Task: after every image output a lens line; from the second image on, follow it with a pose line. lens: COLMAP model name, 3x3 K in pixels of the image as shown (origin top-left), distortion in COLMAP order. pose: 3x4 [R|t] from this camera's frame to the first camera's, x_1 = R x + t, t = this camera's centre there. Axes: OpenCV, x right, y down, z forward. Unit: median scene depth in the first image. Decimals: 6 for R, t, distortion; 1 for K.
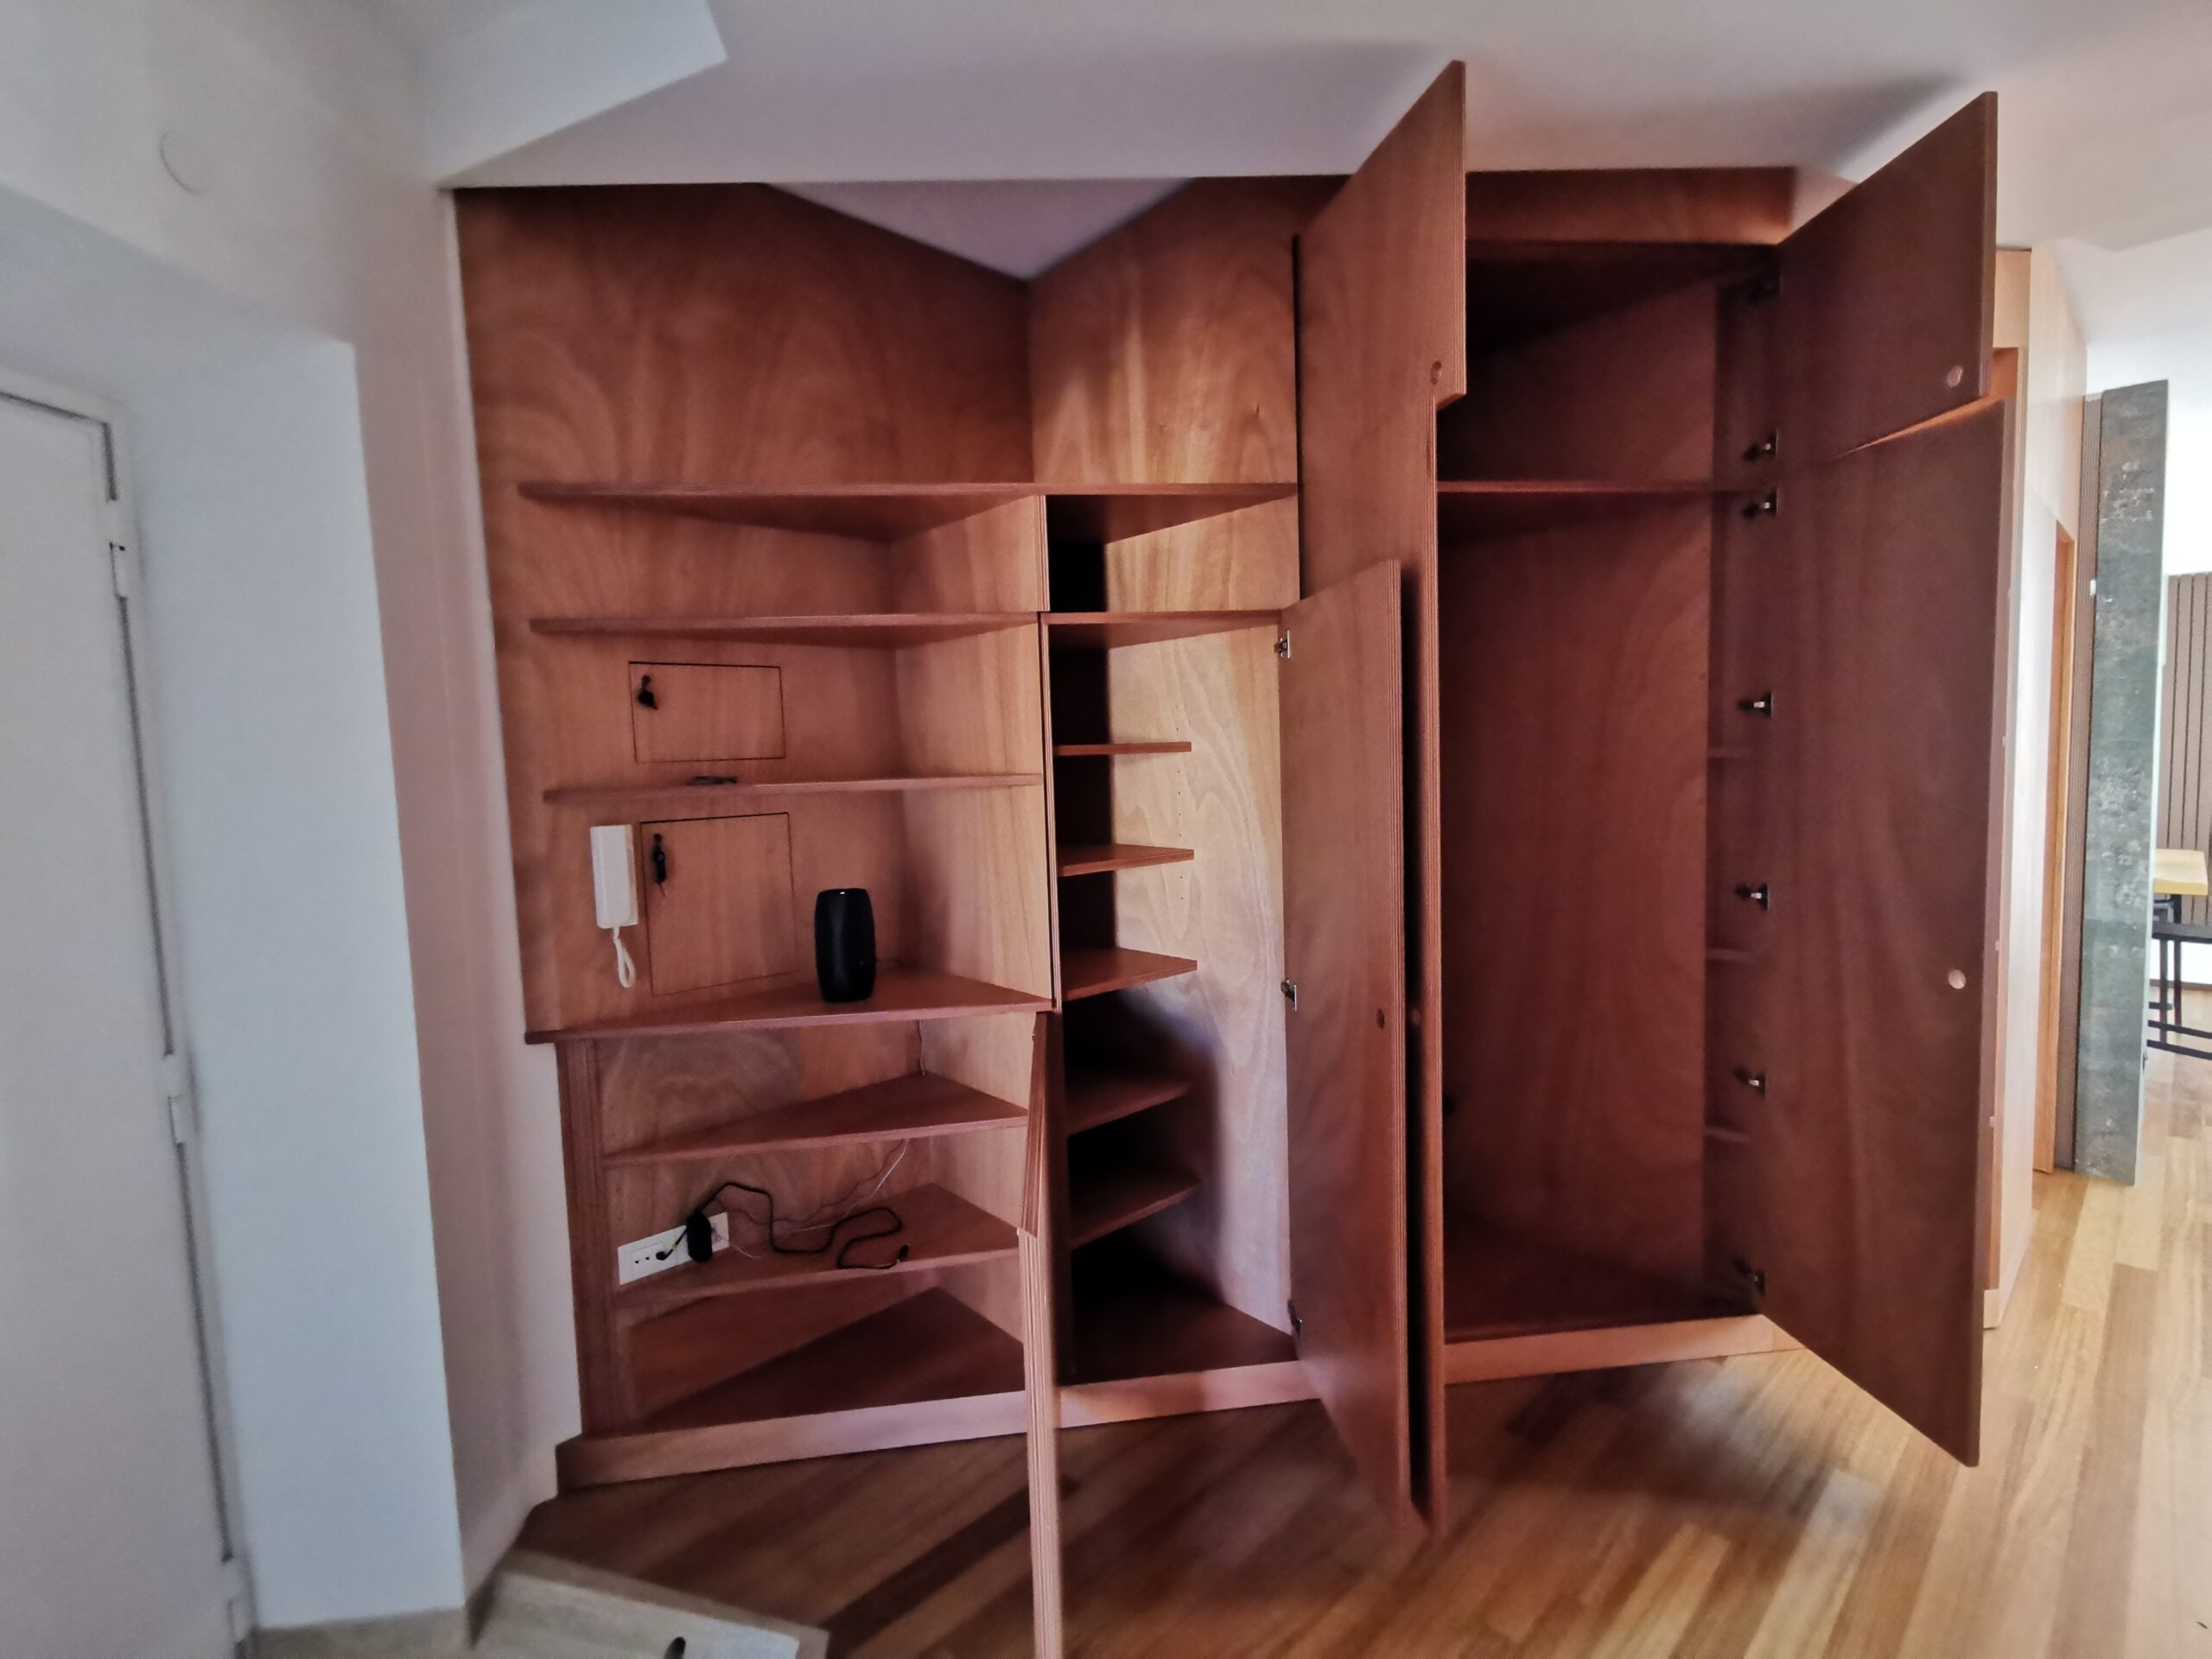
lens RADIAL K [[1016.8, 0, 1109.0], [0, 1016.8, 838.7], [0, 0, 1]] dist [-0.001346, -0.001020]
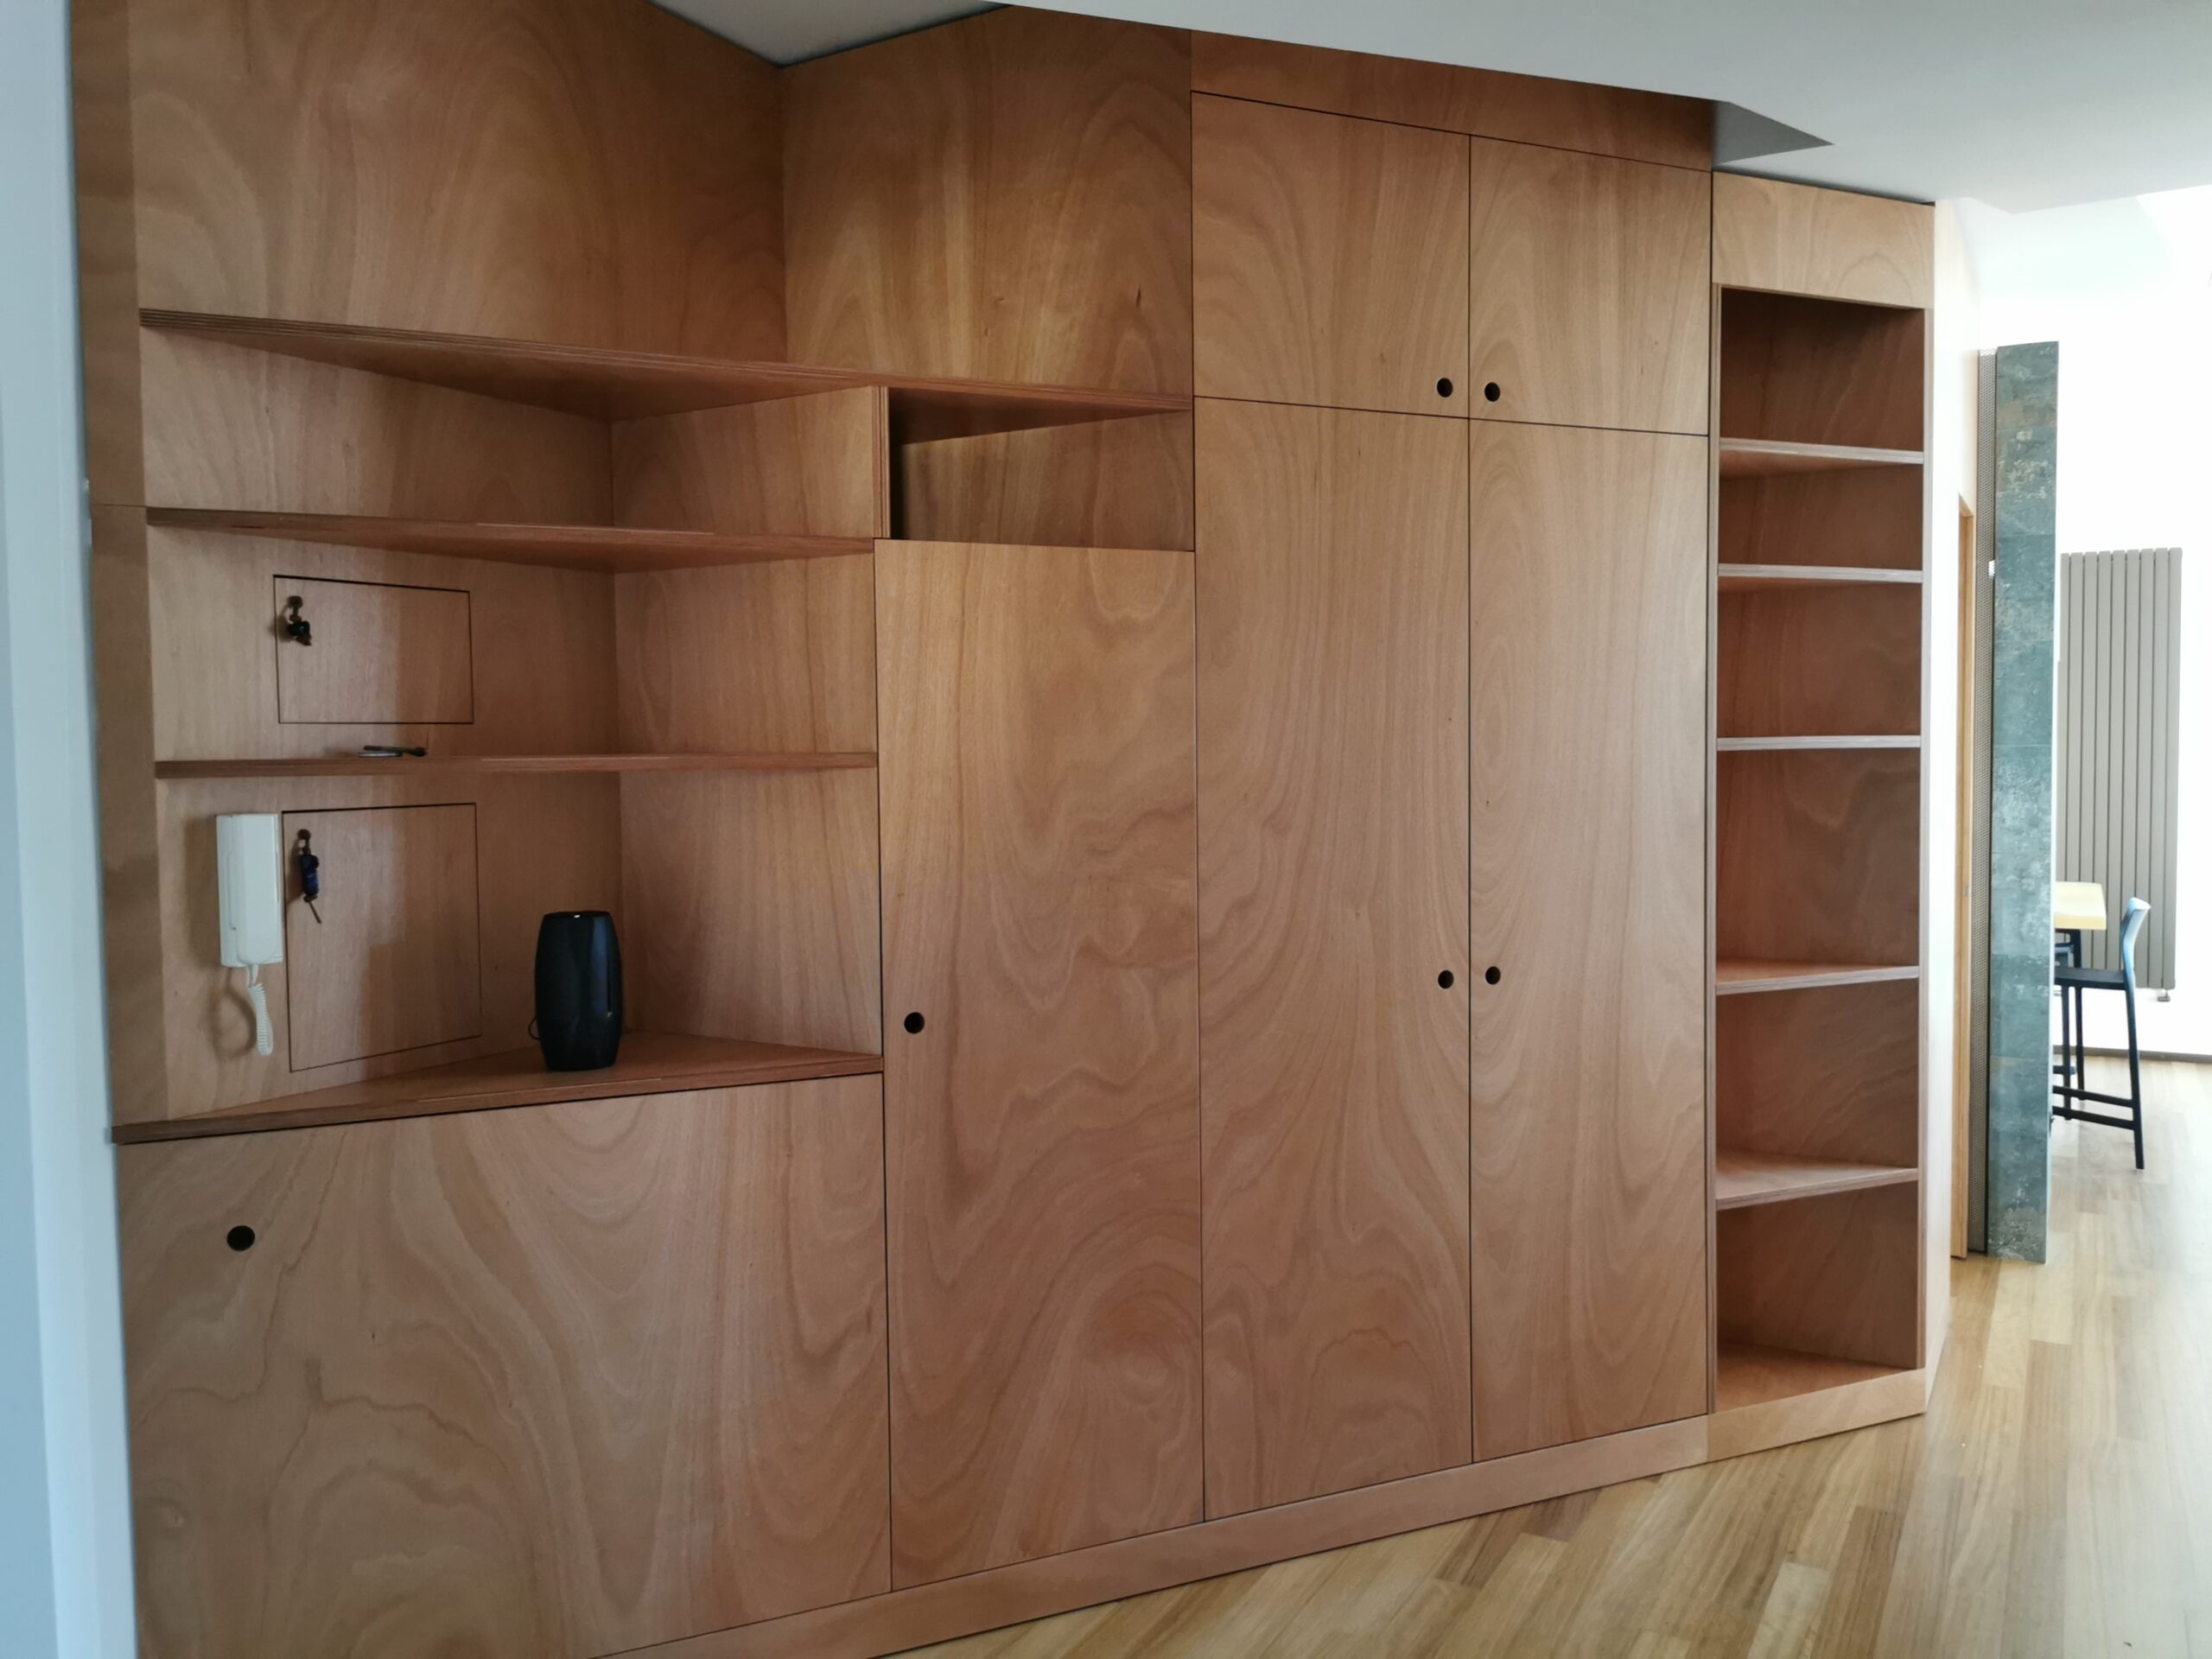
lens RADIAL K [[1718.0, 0, 1104.5], [0, 1718.0, 823.4], [0, 0, 1]] dist [-0.001996, 0.008515]
pose [[0.955952, 0.010868, 0.293321, -0.186646], [0.000381, 0.999267, -0.038267, 0.024855], [-0.293522, 0.036693, 0.955248, -0.175122]]
